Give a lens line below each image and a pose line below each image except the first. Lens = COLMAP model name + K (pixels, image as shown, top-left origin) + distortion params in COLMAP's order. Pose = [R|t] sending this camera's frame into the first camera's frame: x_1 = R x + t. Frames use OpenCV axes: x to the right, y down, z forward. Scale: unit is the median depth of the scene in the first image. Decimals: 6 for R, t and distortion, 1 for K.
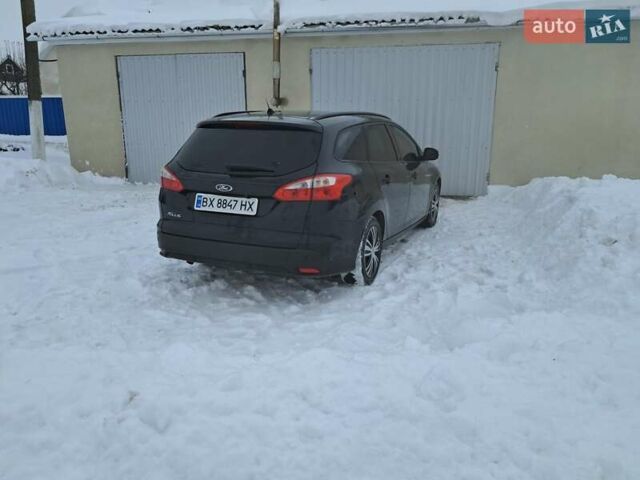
lens RADIAL K [[486.8, 0, 320.0], [0, 486.8, 240.0], [0, 0, 1]] dist [0.008315, -0.002871]
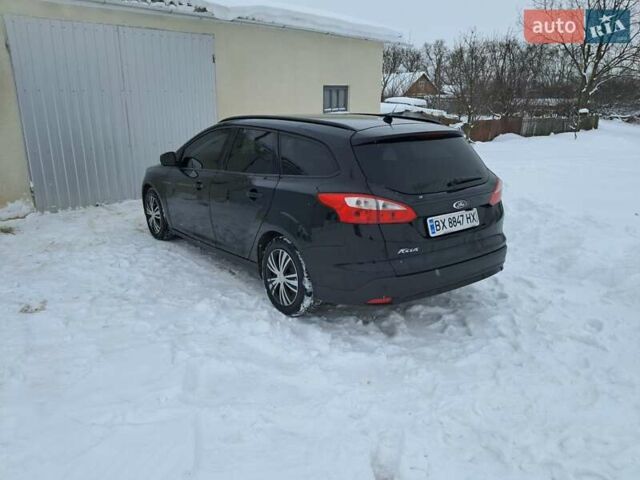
lens RADIAL K [[486.8, 0, 320.0], [0, 486.8, 240.0], [0, 0, 1]] dist [0.008315, -0.002871]
pose [[0.505058, -0.247735, 0.826767, -0.980739], [0.216271, 0.963685, 0.156646, -0.214961], [-0.835550, 0.099690, 0.540295, 0.635127]]
